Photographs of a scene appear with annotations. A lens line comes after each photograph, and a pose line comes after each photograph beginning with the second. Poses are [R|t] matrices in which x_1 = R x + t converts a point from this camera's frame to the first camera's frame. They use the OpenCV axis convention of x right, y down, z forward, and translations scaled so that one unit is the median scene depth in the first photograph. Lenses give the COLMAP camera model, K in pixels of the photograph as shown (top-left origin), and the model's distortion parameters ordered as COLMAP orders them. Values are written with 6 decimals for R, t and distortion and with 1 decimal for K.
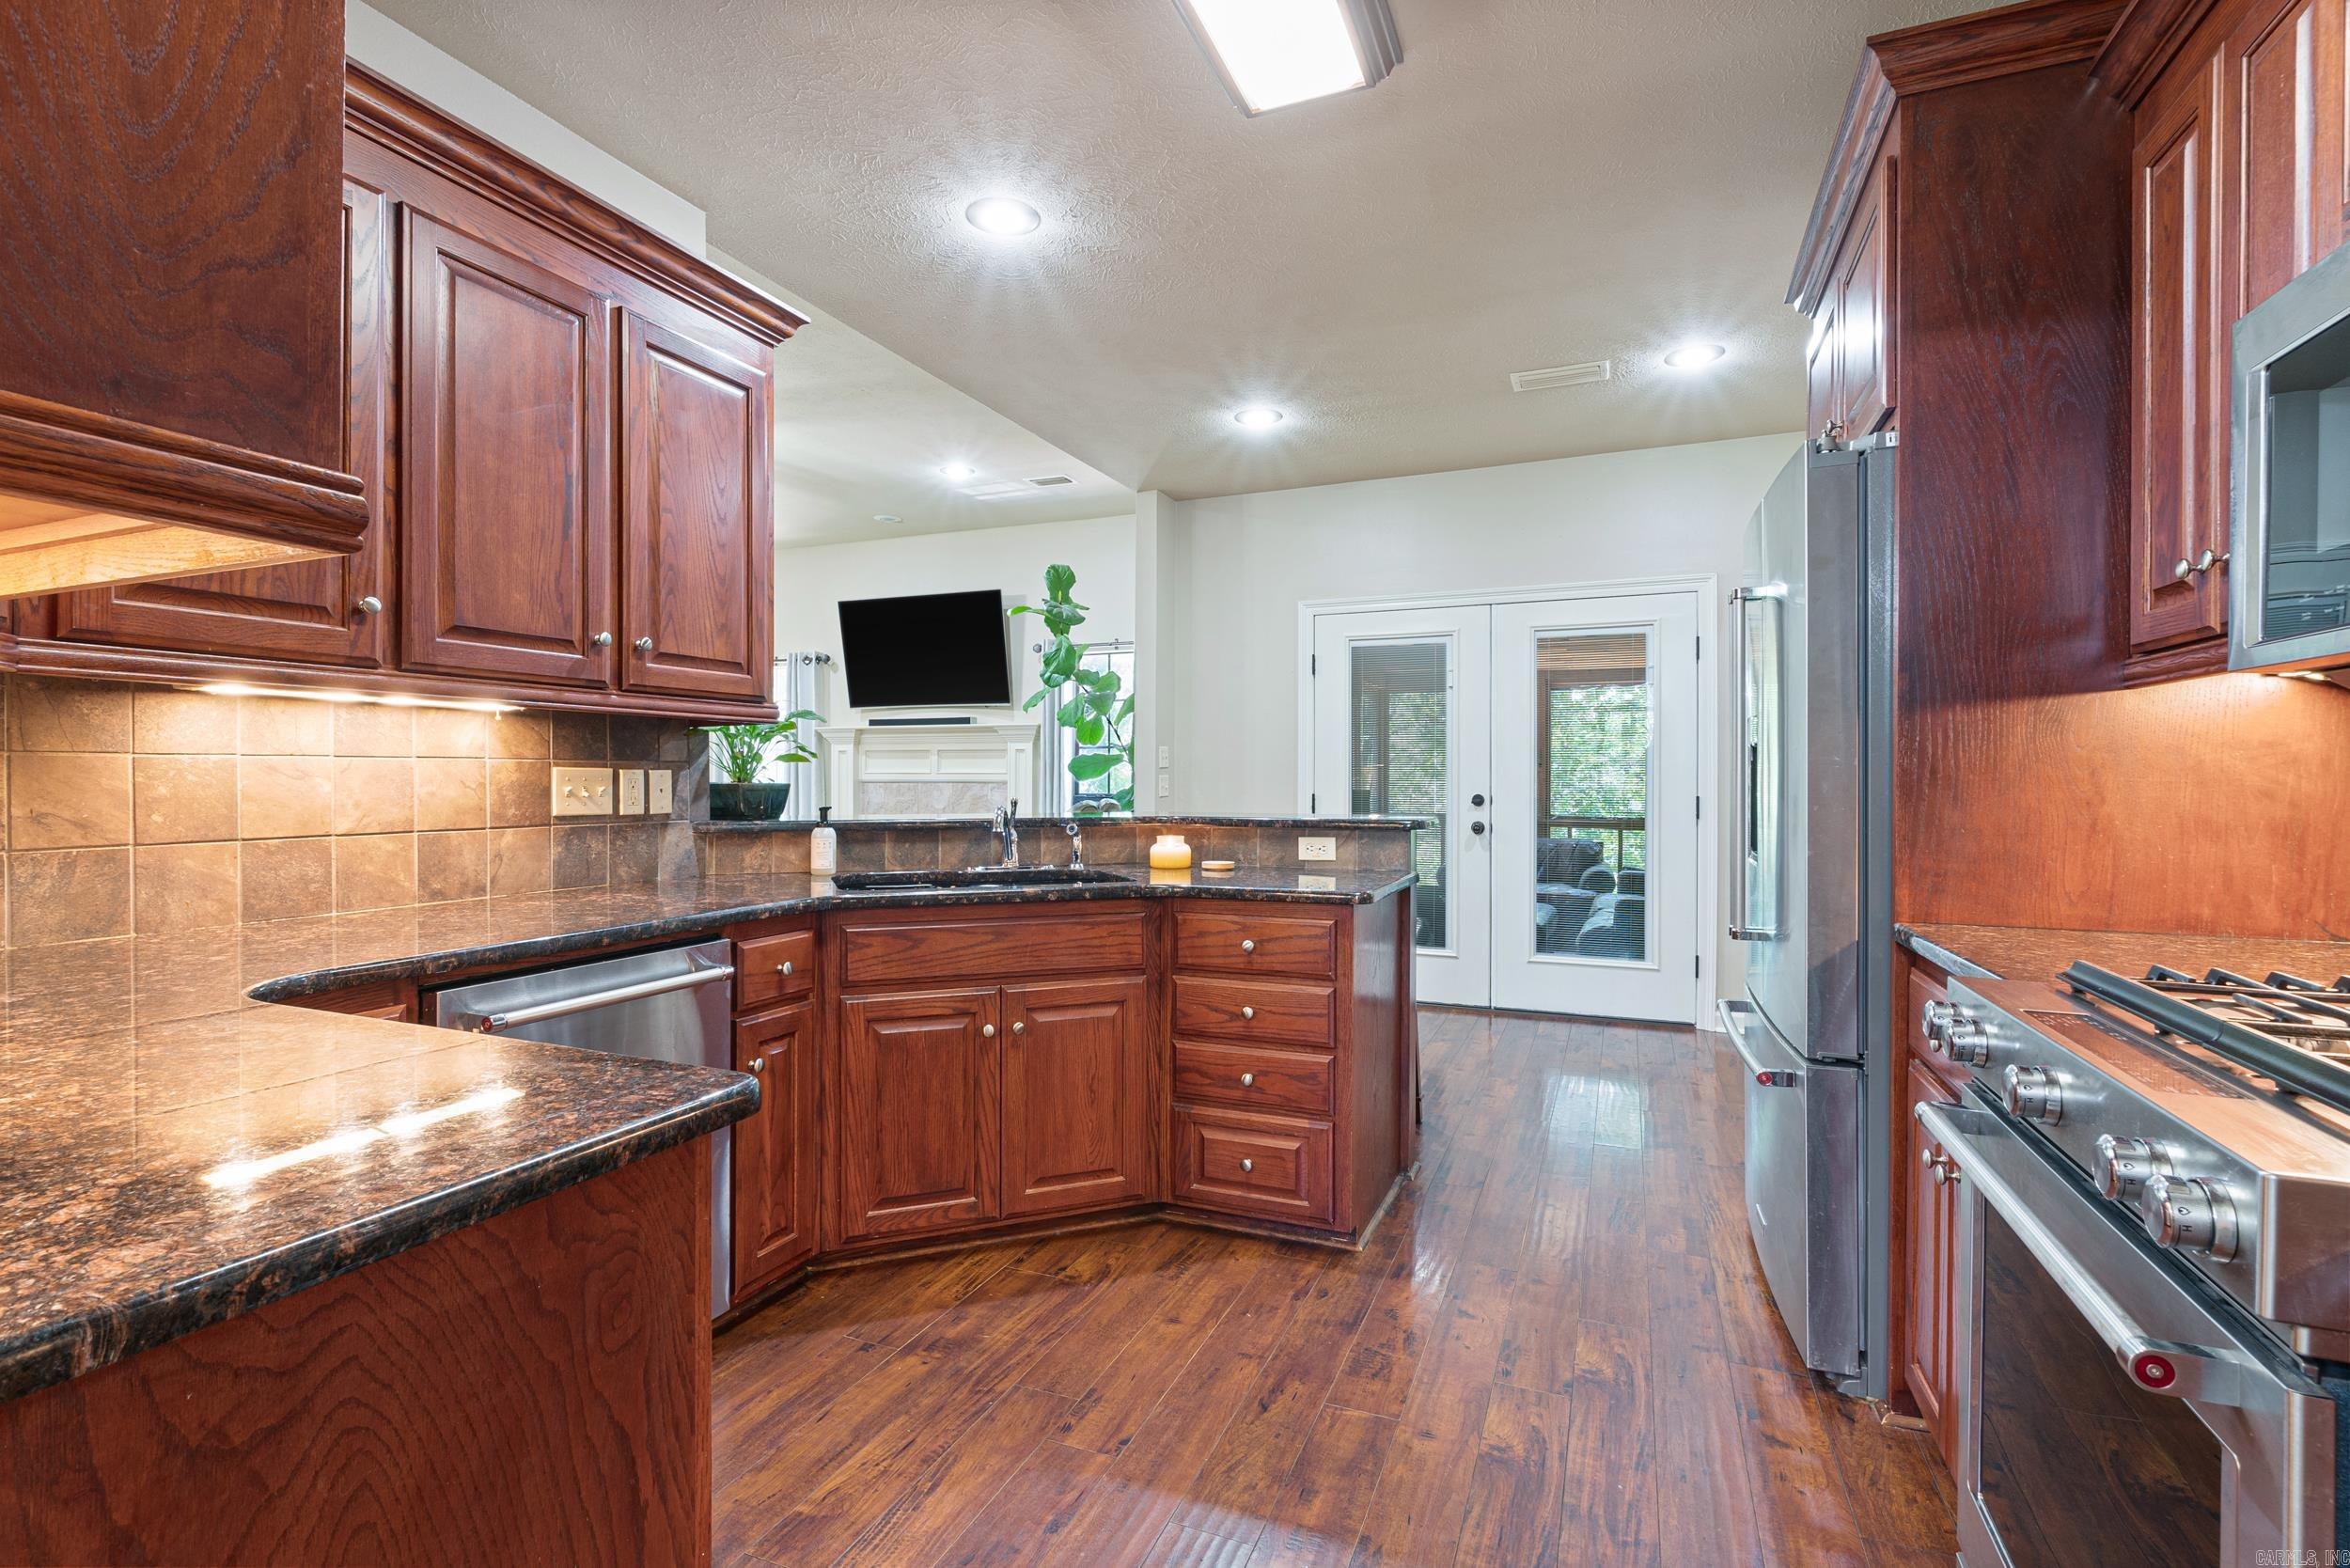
lens RADIAL K [[1085.2, 0, 1170.3], [0, 1085.2, 782.3], [0, 0, 1]] dist [-0.009838, 0.001103]
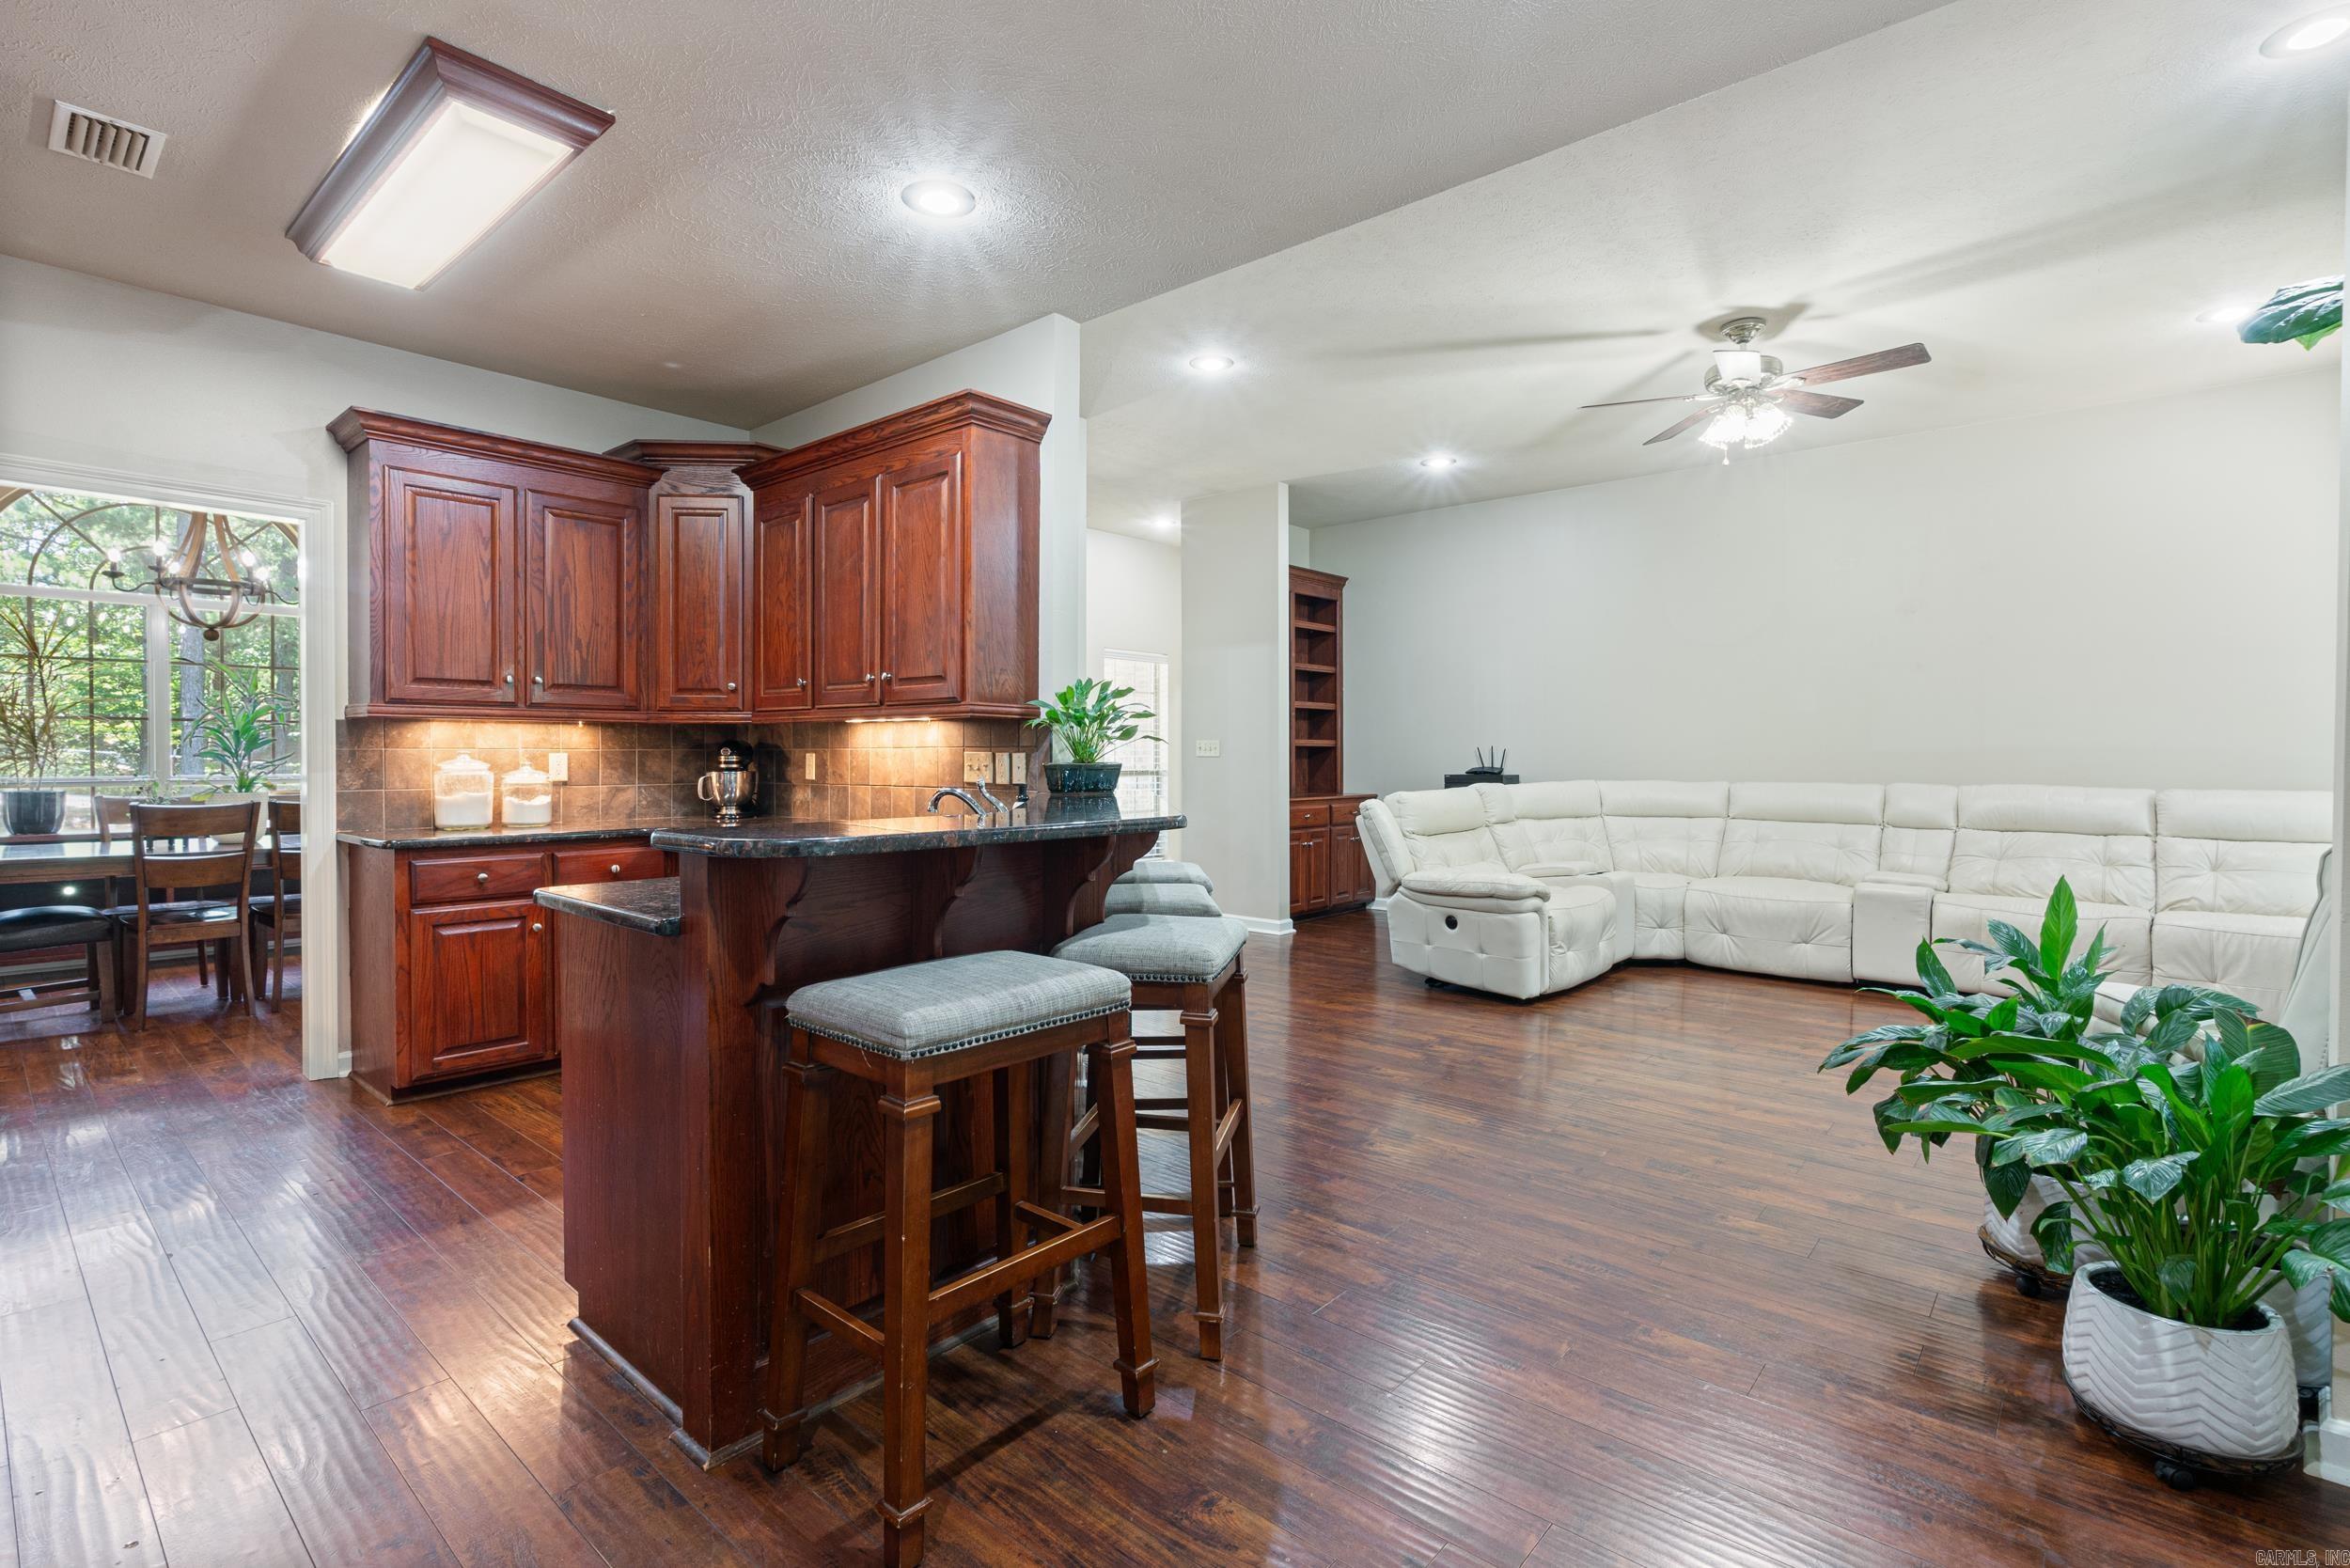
lens RADIAL K [[1085.2, 0, 1174.2], [0, 1085.2, 763.7], [0, 0, 1]] dist [-0.009838, 0.001103]
pose [[-0.308766, 0.002980, -0.951133, 0.777911], [-0.003634, 0.999984, 0.004313, -0.003904], [0.951131, 0.004788, -0.308750, 1.603713]]
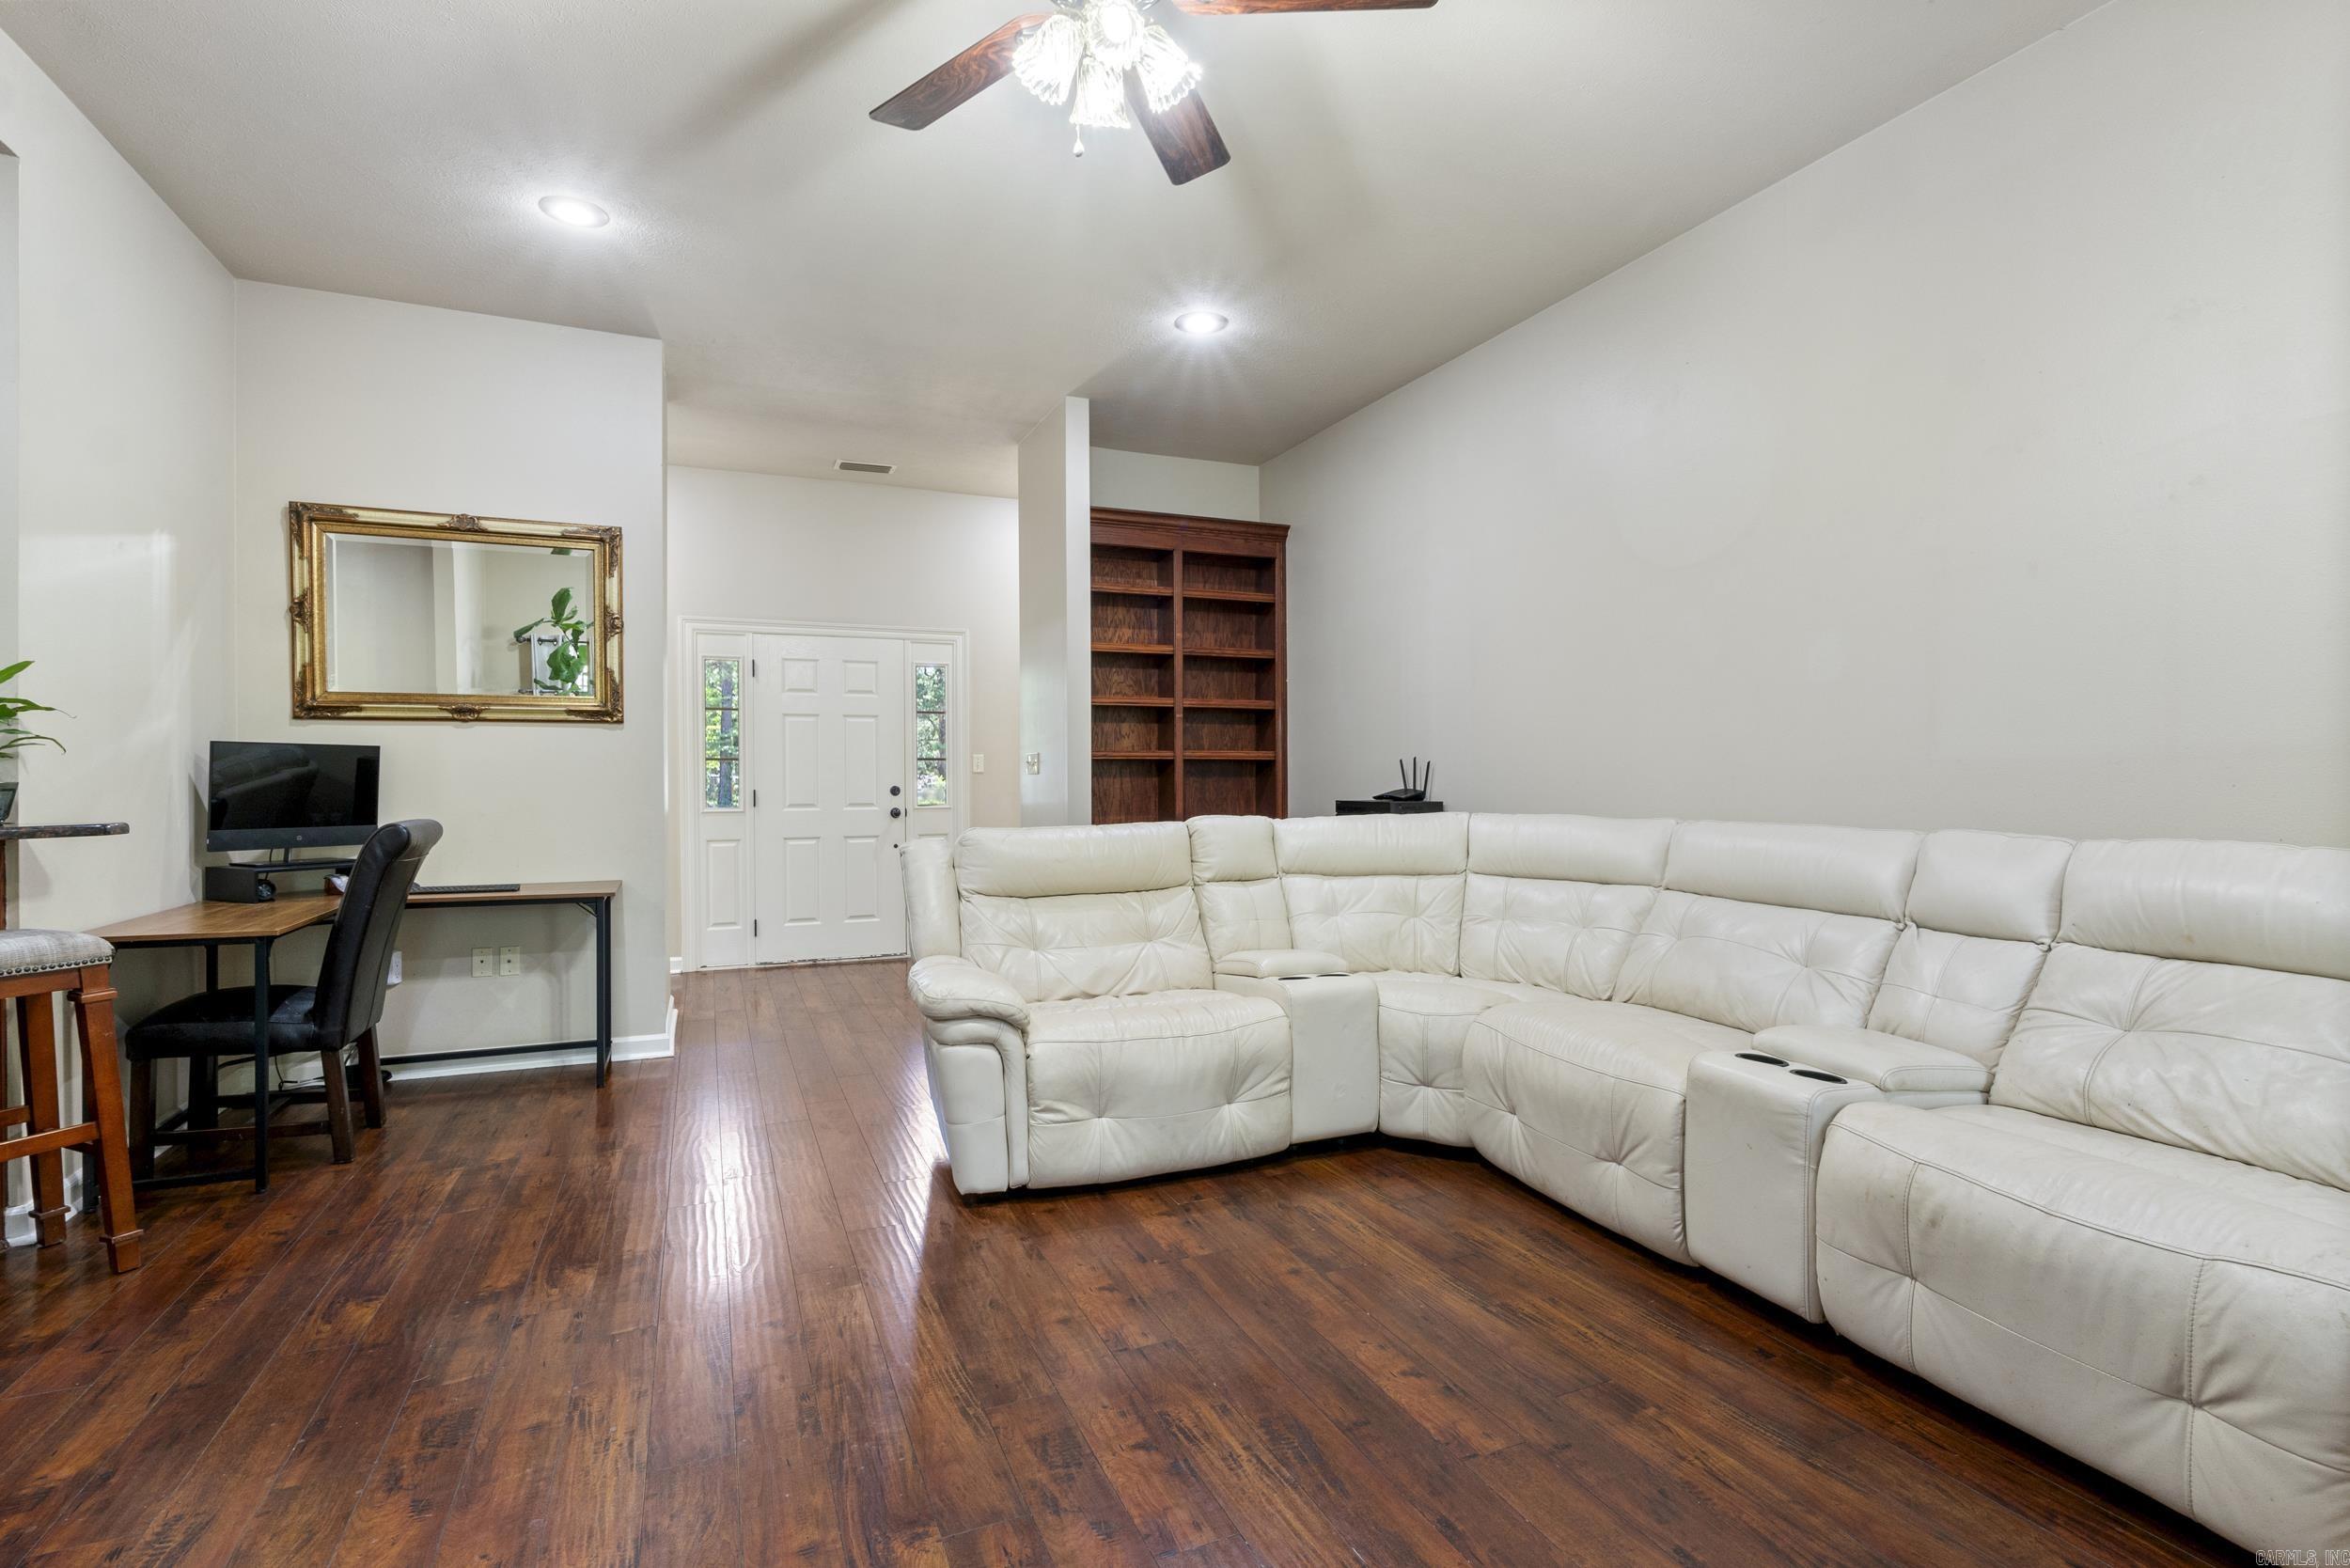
lens RADIAL K [[1085.2, 0, 1176.2], [0, 1085.2, 794.2], [0, 0, 1]] dist [-0.009838, 0.001103]
pose [[-0.691913, 0.011927, -0.721883, -0.506103], [-0.001998, 0.999828, 0.018435, -0.008474], [0.721978, 0.014198, -0.691770, 2.454970]]
